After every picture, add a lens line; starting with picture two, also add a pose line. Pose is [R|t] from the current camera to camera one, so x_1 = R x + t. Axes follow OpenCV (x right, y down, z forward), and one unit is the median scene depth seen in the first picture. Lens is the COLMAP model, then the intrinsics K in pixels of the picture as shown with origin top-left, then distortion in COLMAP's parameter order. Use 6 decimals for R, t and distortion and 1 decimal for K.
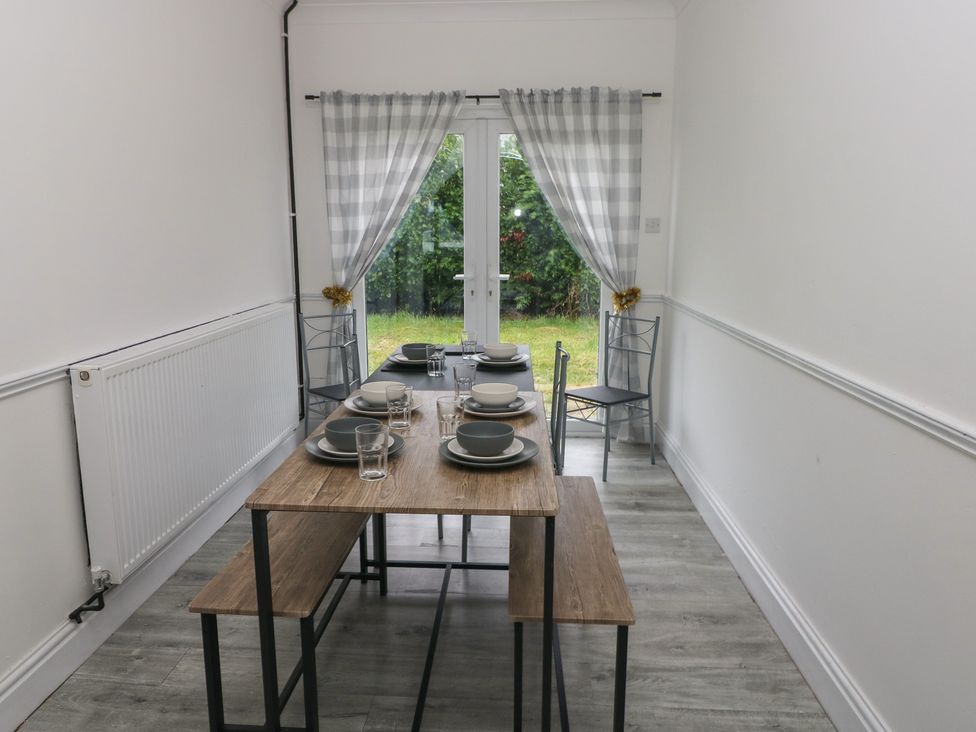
lens RADIAL K [[705.2, 0, 483.8], [0, 705.2, 355.0], [0, 0, 1]] dist [0.006435, 0.001075]
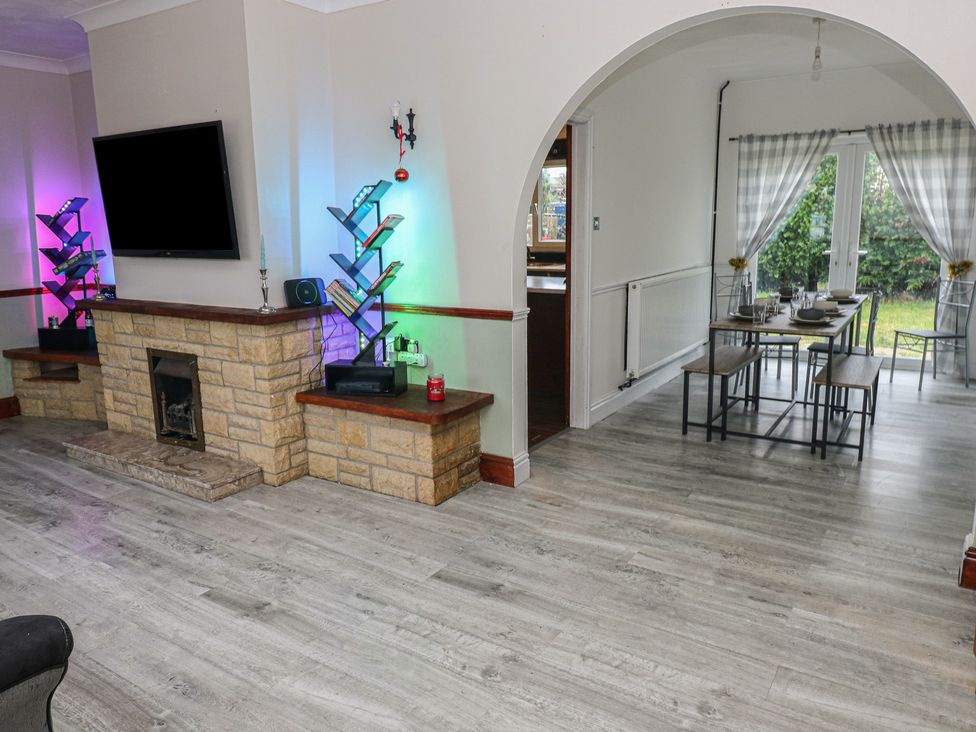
lens RADIAL K [[705.2, 0, 483.8], [0, 705.2, 355.0], [0, 0, 1]] dist [0.006435, 0.001075]
pose [[0.863648, 0.080037, -0.497702, 0.104514], [-0.070856, 0.996787, 0.037343, 0.104161], [0.499092, 0.003014, 0.866544, -0.670541]]
